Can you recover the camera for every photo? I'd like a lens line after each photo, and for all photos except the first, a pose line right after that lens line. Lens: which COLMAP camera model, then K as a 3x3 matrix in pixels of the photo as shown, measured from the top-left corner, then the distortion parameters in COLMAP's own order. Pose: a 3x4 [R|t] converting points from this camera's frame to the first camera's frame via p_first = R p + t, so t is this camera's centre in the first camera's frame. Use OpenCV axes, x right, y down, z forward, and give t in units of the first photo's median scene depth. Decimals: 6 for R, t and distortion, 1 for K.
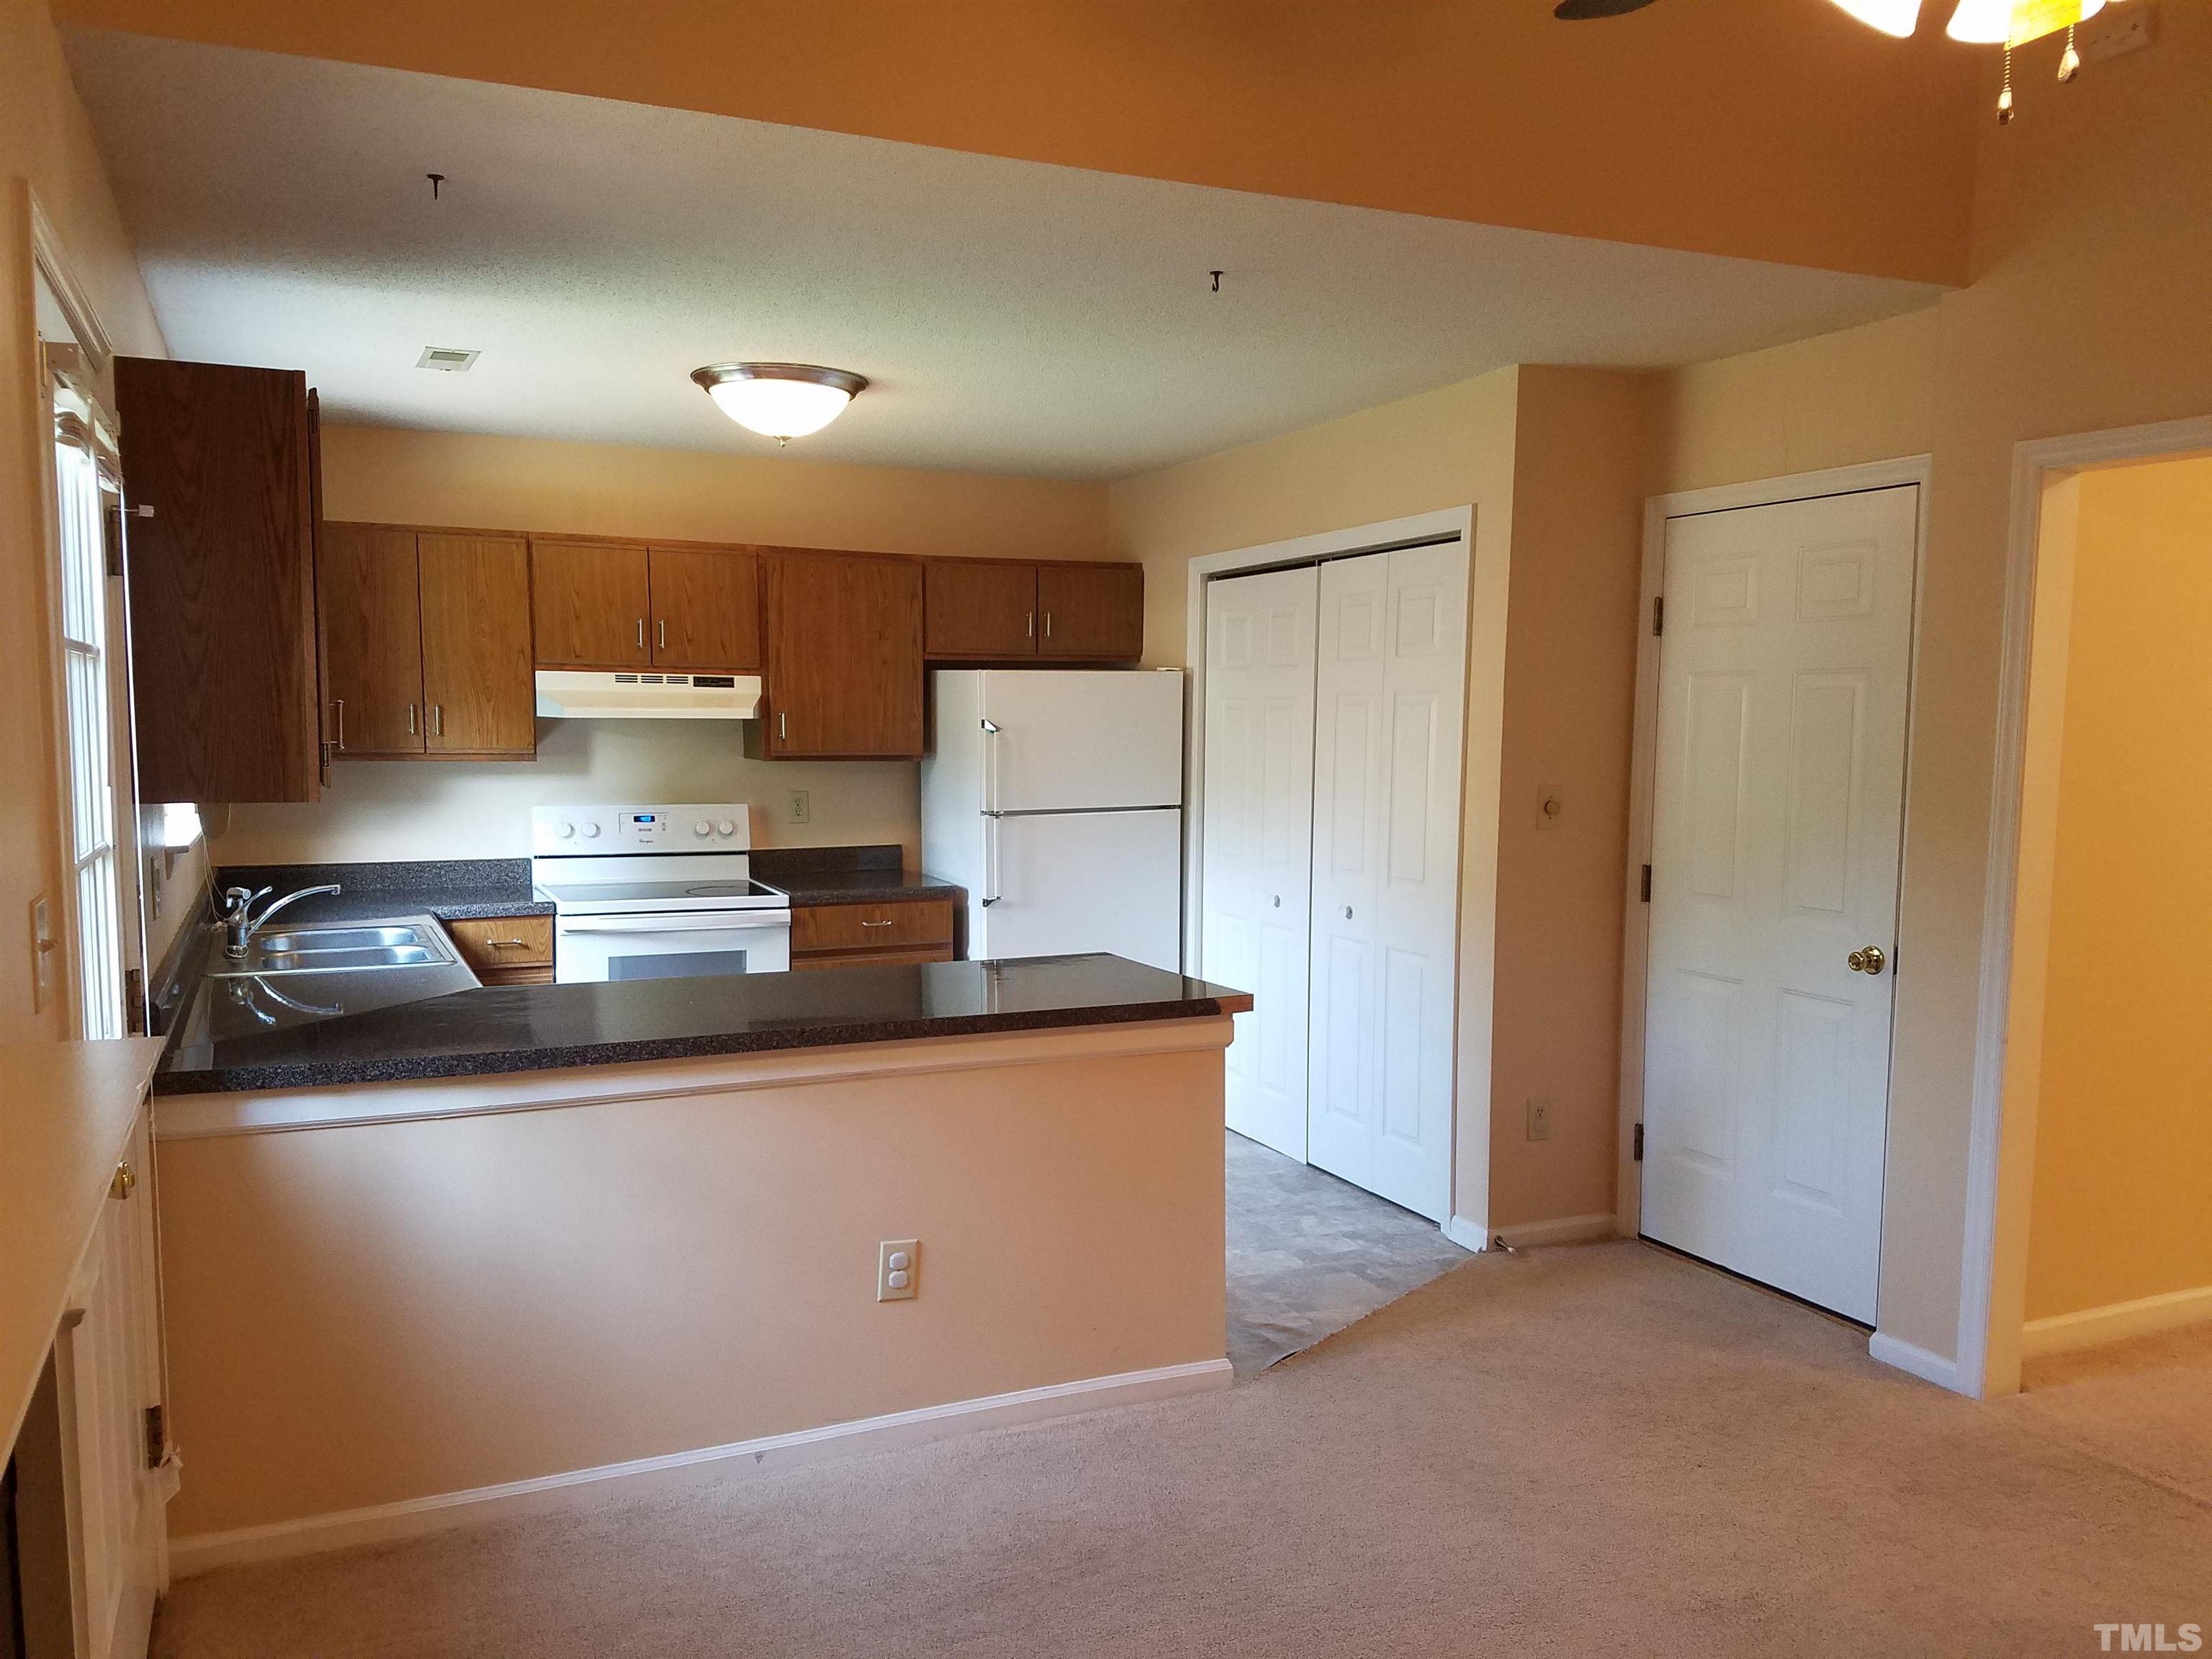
lens RADIAL K [[1635.9, 0, 1062.6], [0, 1635.9, 887.1], [0, 0, 1]] dist [0.179150, -0.281829]
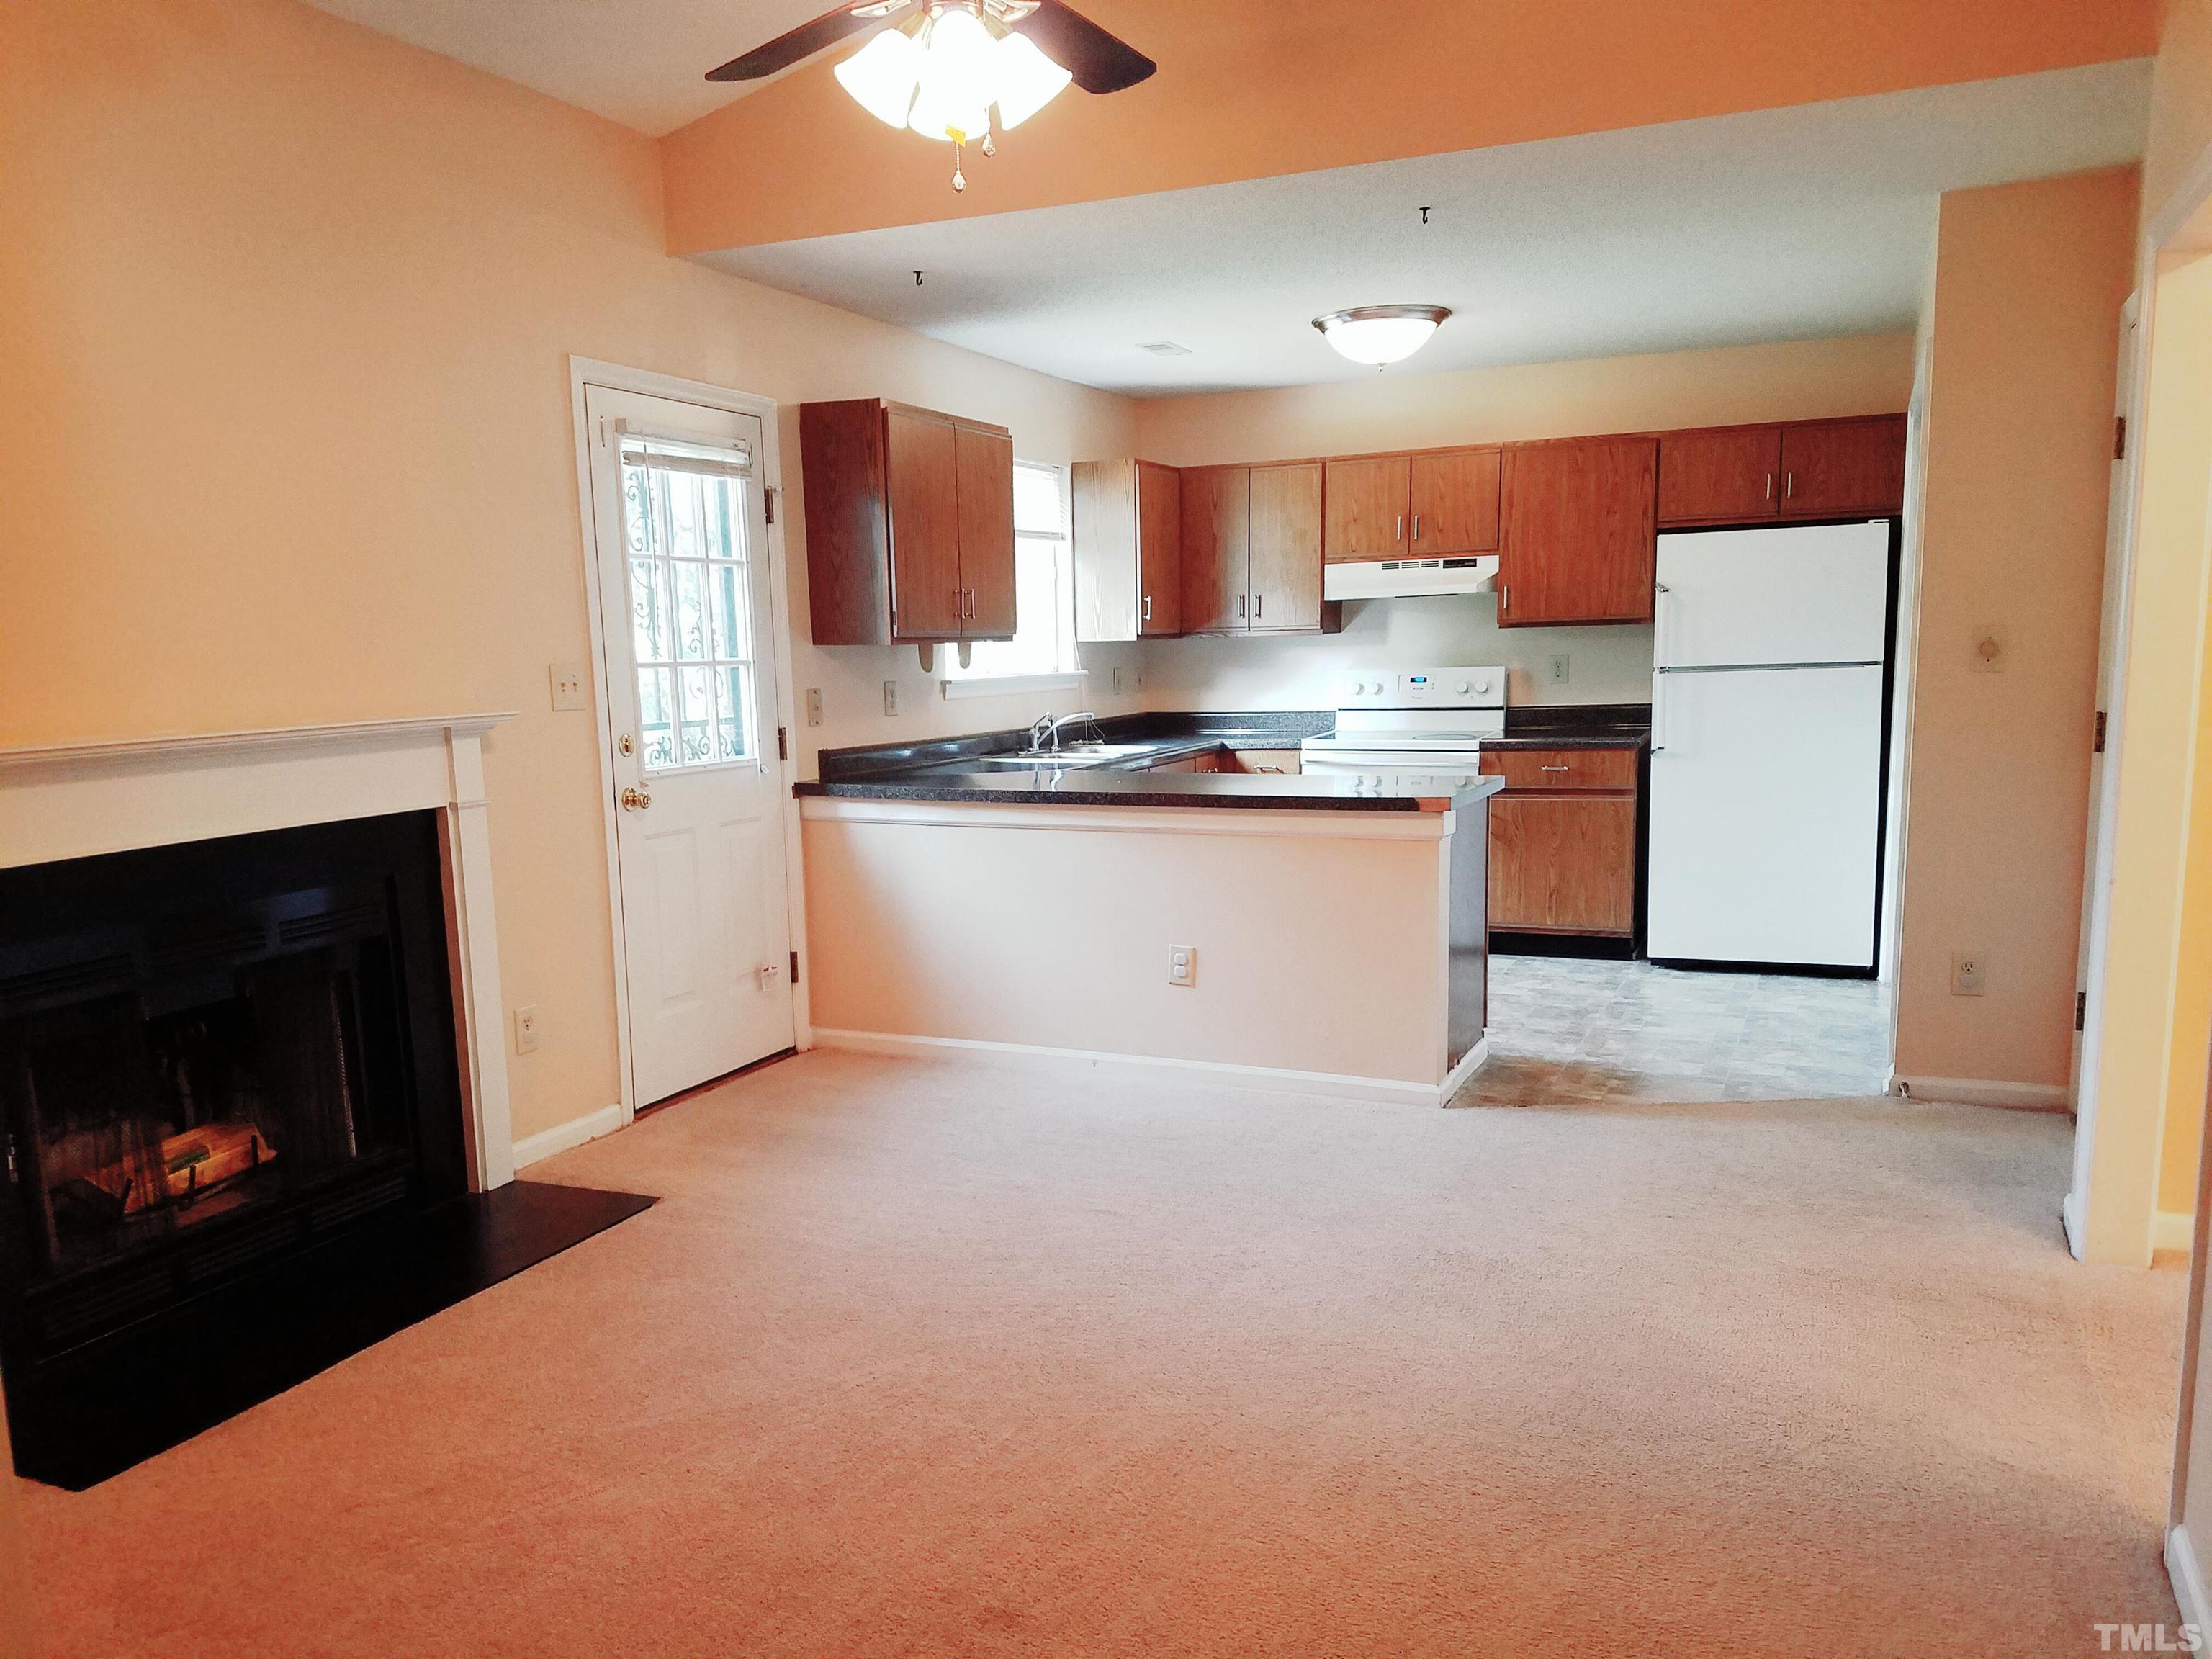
lens RADIAL K [[1635.9, 0, 1062.6], [0, 1635.9, 887.1], [0, 0, 1]] dist [0.179150, -0.281829]
pose [[0.674108, 0.091531, -0.732940, 0.515546], [-0.047024, 0.995598, 0.081082, 0.027338], [0.737134, -0.020192, 0.675444, -0.040960]]
